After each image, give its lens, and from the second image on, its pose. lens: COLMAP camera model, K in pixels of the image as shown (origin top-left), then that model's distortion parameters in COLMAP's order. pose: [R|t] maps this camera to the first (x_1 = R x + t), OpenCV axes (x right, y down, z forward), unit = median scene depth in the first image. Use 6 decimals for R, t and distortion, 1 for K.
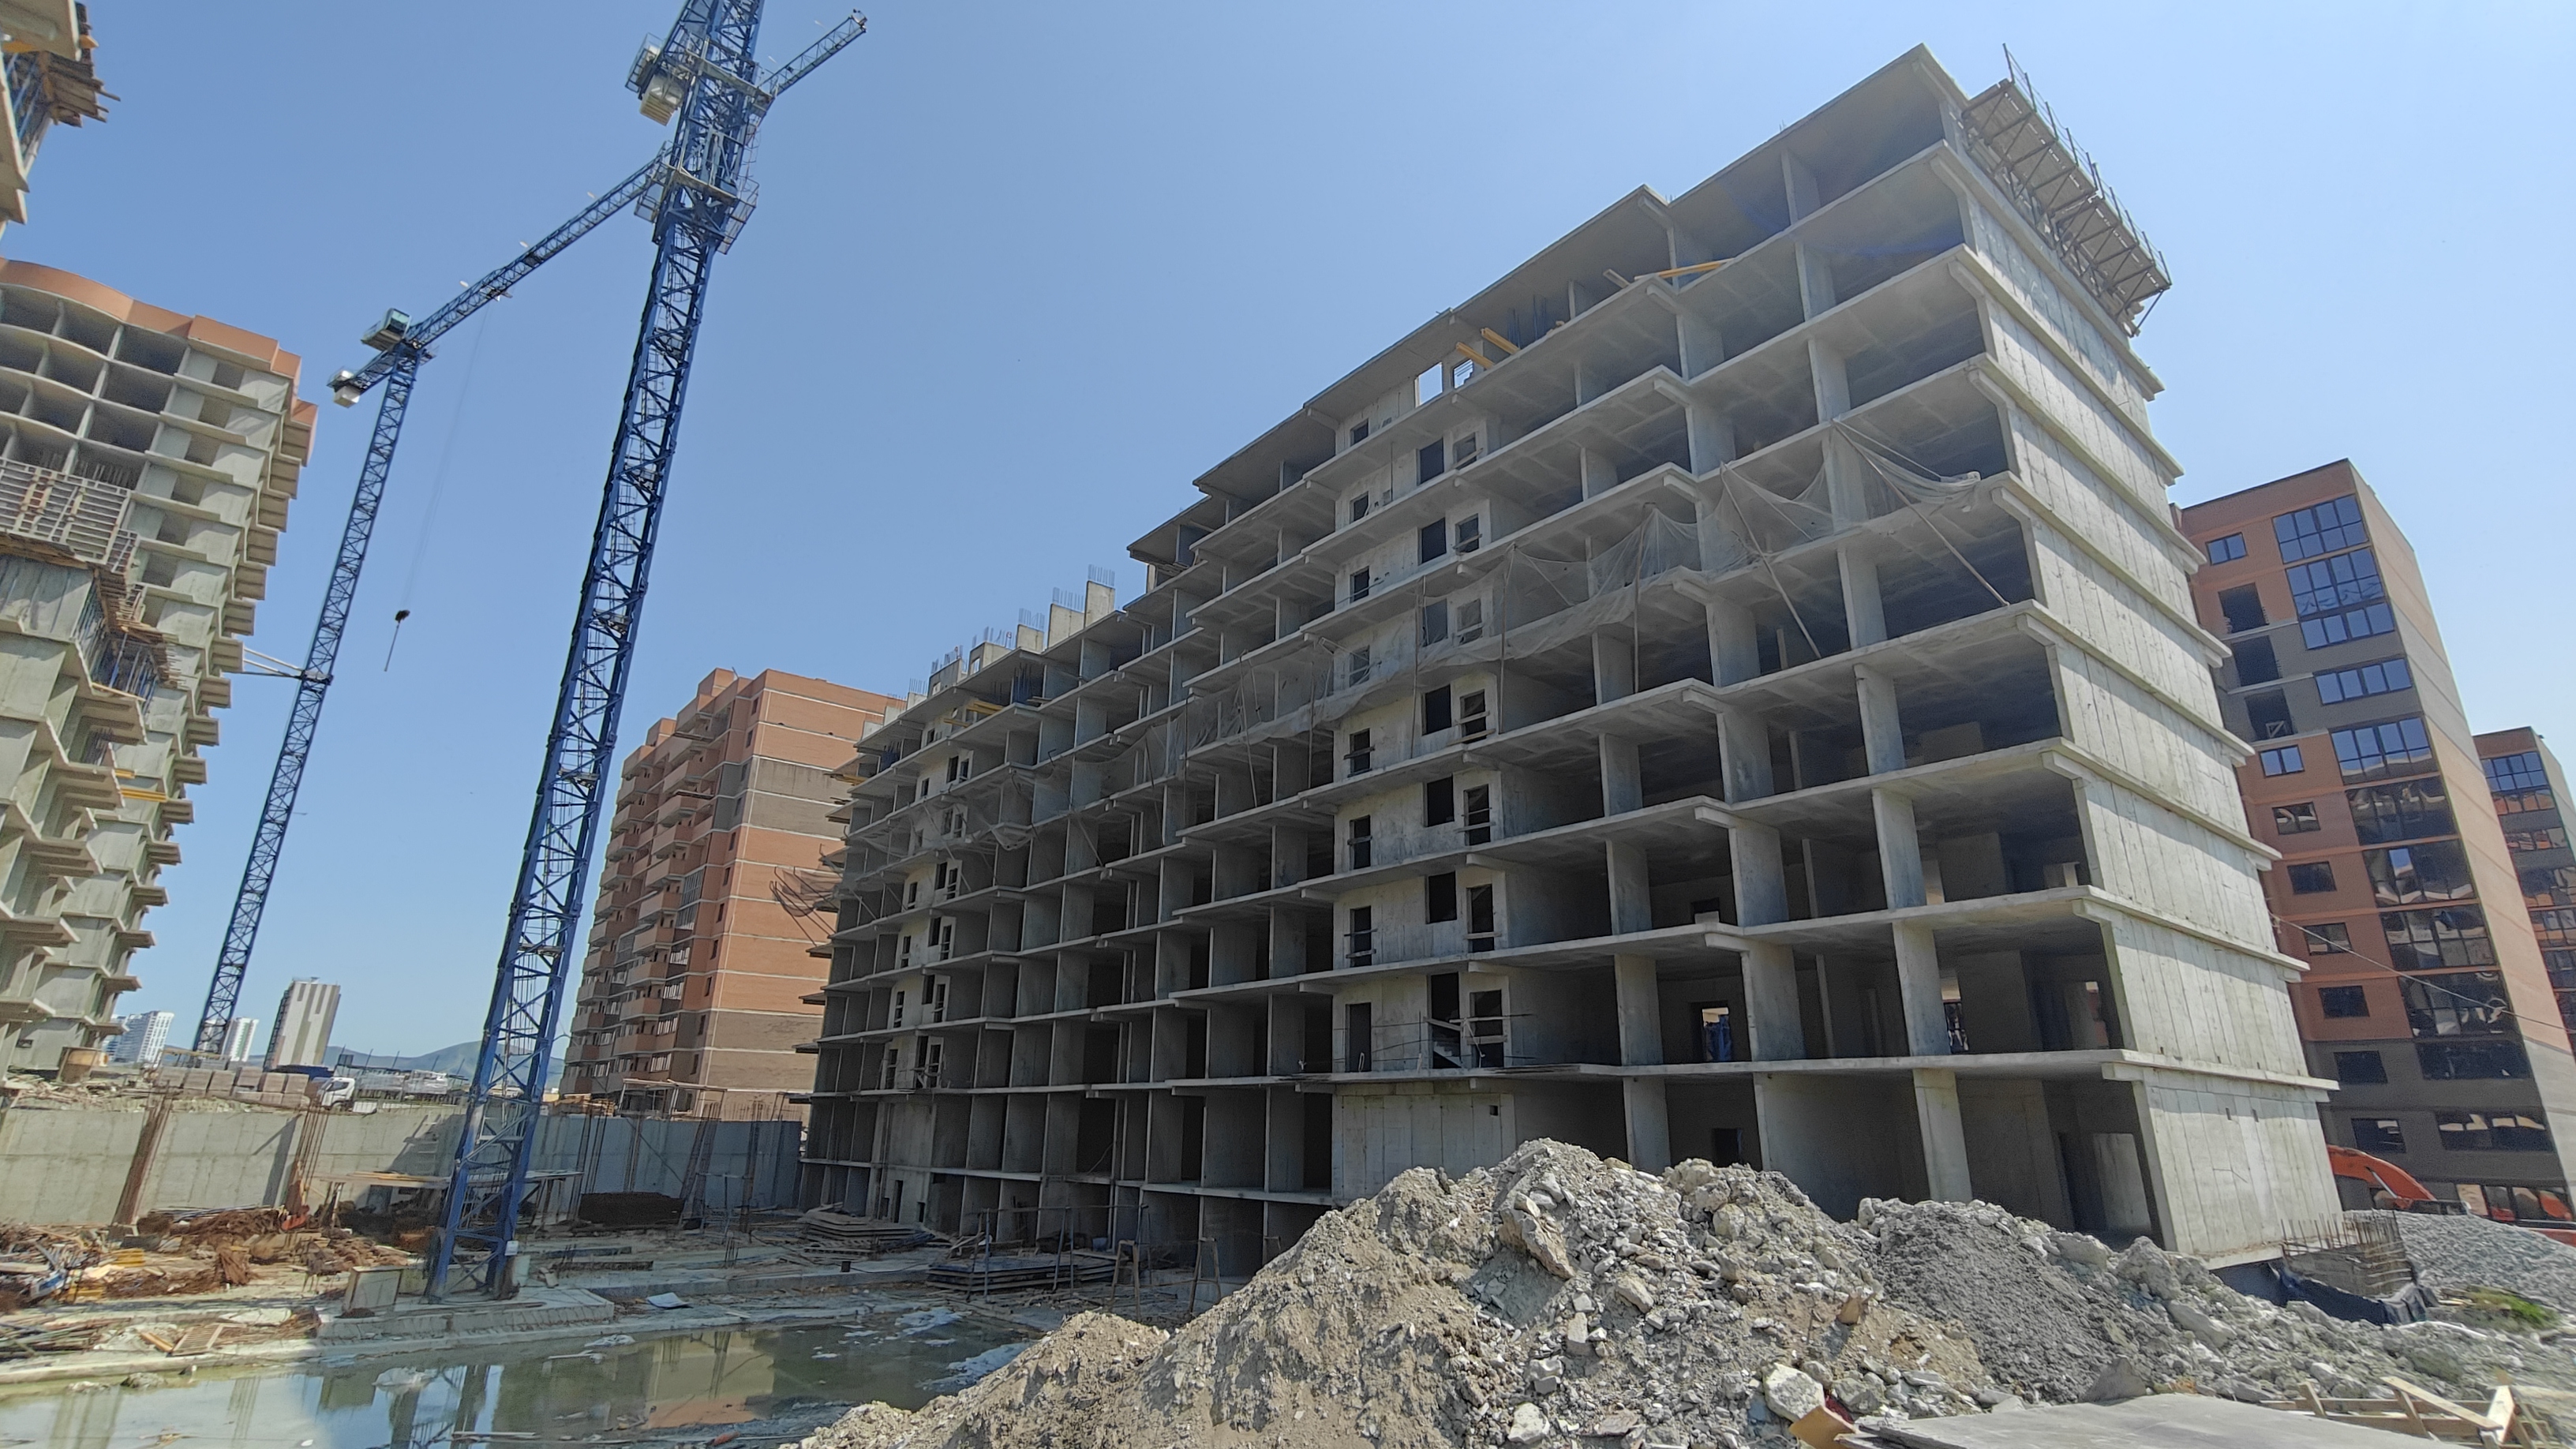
lens RADIAL K [[1217.0, 0, 1296.6], [0, 1217.0, 715.2], [0, 0, 1]] dist [0.001289, 0.000017]
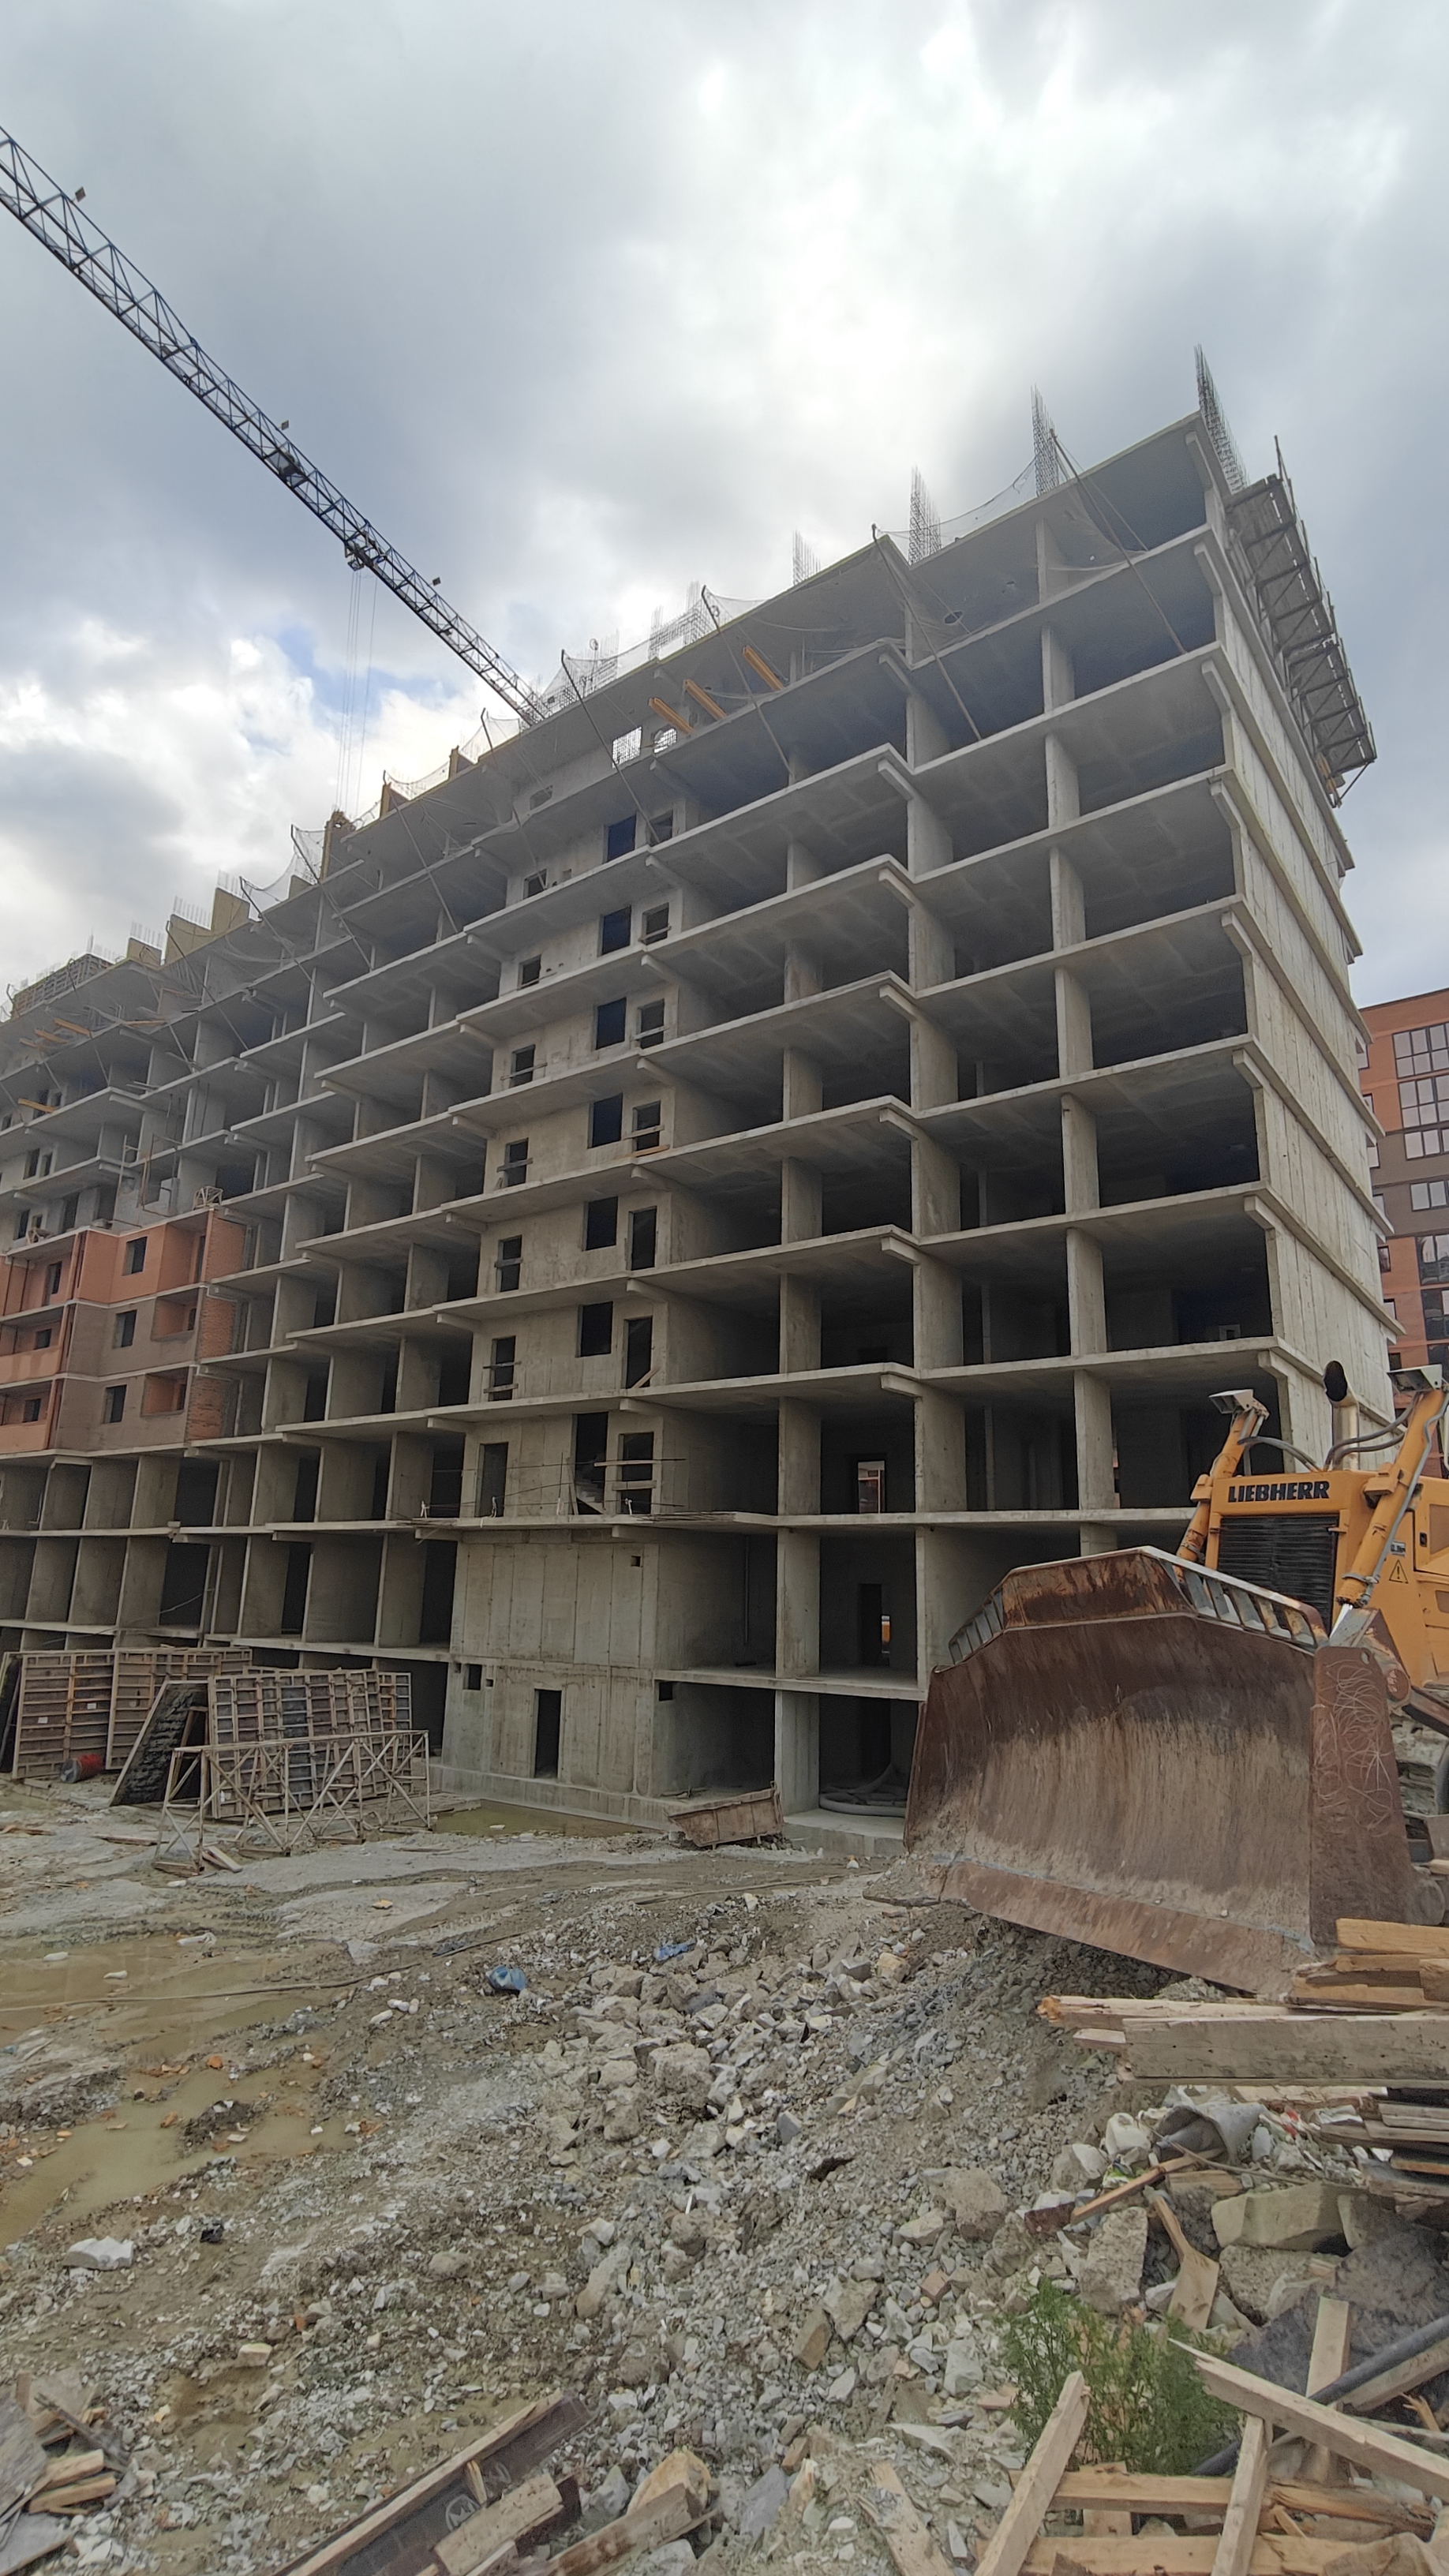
lens RADIAL K [[1215.8, 0, 728.7], [0, 1215.8, 1288.7], [0, 0, 1]] dist [0.002249, -0.000007]
pose [[0.973011, 0.063347, 0.221894, 0.013951], [-0.083335, 0.993151, 0.081897, 0.039571], [-0.215186, -0.098178, 0.971625, 0.113604]]
